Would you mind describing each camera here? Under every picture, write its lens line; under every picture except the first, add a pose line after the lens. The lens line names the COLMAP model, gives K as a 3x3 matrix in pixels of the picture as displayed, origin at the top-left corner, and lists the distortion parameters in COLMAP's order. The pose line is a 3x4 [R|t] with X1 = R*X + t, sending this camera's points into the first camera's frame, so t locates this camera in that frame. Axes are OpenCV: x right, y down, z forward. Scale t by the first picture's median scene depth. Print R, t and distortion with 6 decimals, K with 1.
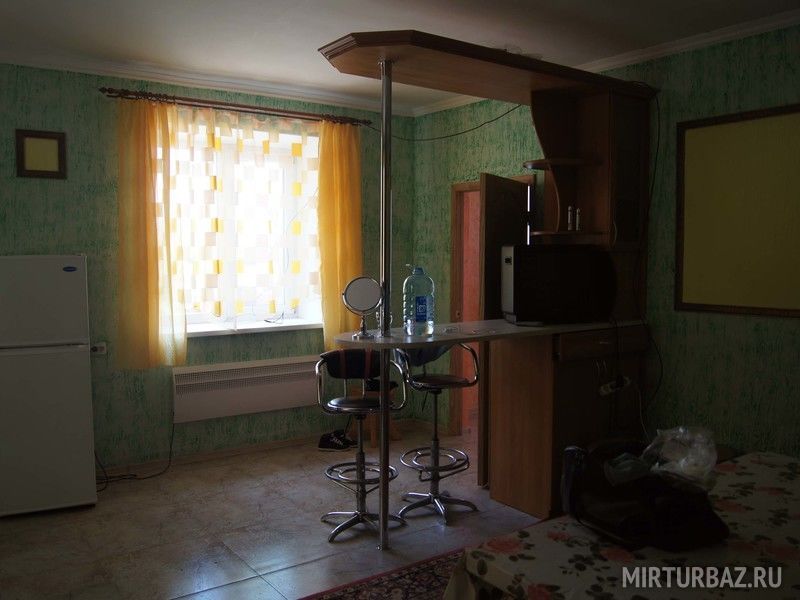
lens RADIAL K [[692.1, 0, 393.7], [0, 692.1, 302.0], [0, 0, 1]] dist [-0.087576, 0.015035]
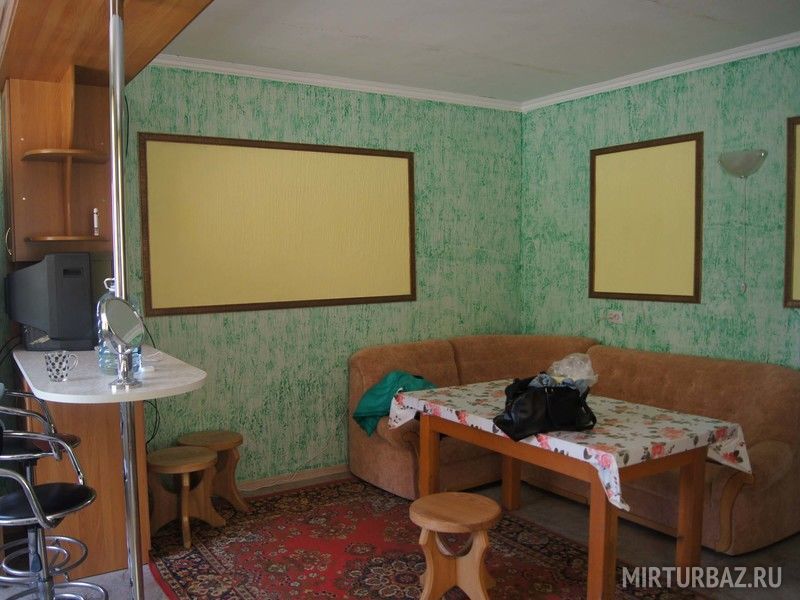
lens RADIAL K [[692.1, 0, 394.0], [0, 692.1, 299.9], [0, 0, 1]] dist [-0.087576, 0.015035]
pose [[0.040014, -0.064603, 0.997109, -0.653226], [0.080100, 0.994904, 0.061245, -0.051507], [-0.995983, 0.077417, 0.044985, 0.653080]]
